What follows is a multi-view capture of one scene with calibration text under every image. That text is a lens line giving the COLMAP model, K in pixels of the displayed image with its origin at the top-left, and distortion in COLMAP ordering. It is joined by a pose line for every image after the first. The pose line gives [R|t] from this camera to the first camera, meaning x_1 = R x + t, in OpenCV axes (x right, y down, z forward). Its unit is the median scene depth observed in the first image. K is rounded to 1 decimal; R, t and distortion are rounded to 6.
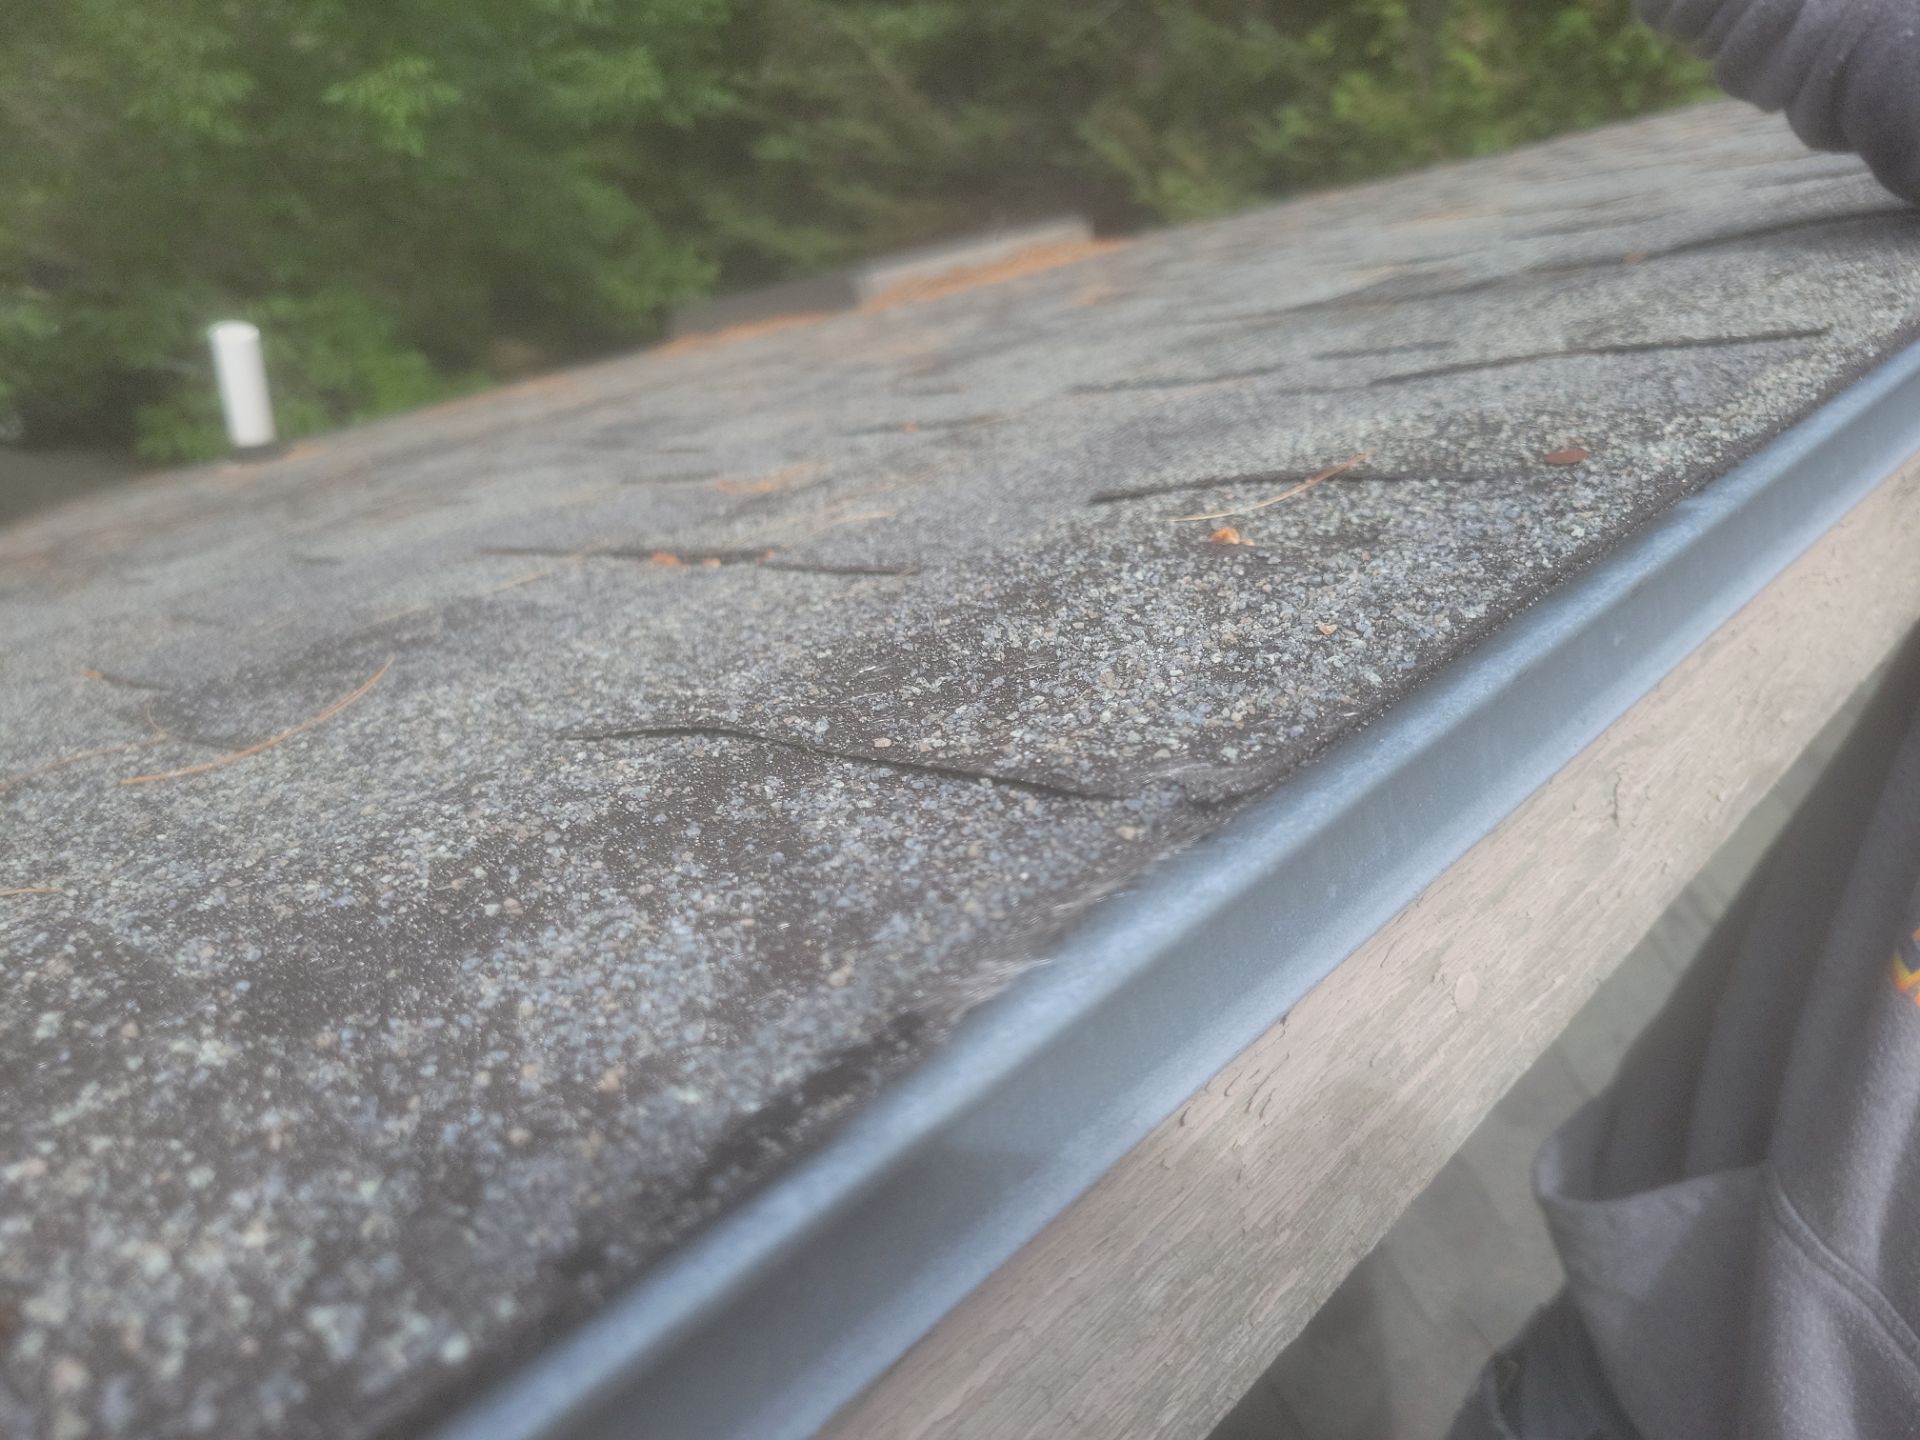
lens RADIAL K [[1440.5, 0, 947.5], [0, 1440.5, 728.1], [0, 0, 1]] dist [0.031548, -0.028185]
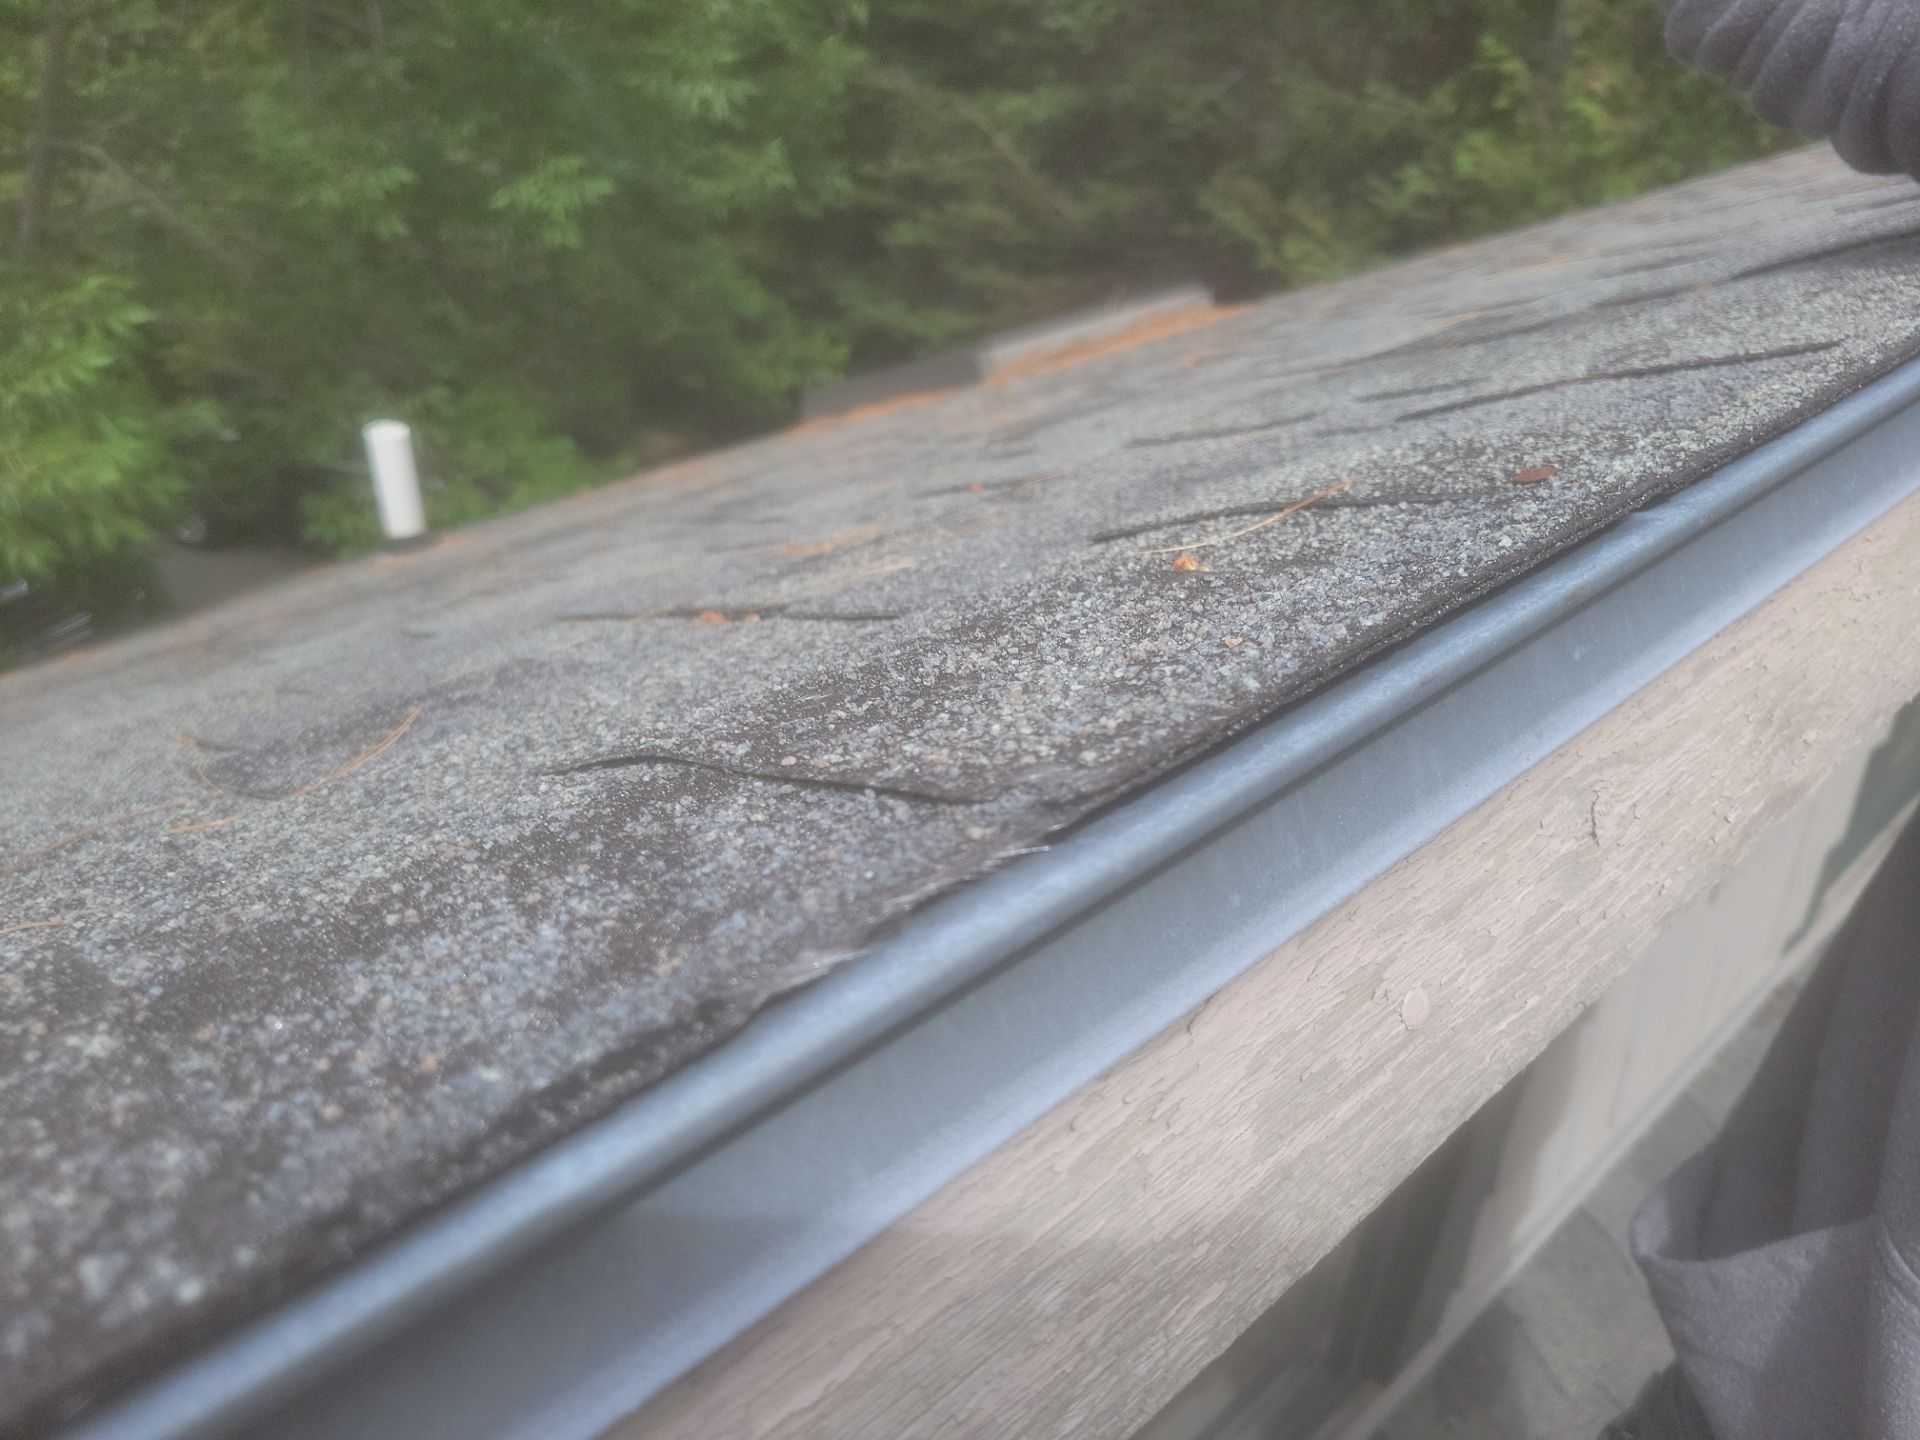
lens RADIAL K [[1440.5, 0, 1003.8], [0, 1440.5, 750.3], [0, 0, 1]] dist [0.031548, -0.028185]
pose [[0.996336, -0.022202, -0.082597, 0.130292], [0.019052, 0.999068, -0.038736, 0.030548], [0.083380, 0.037020, 0.995830, -0.011661]]
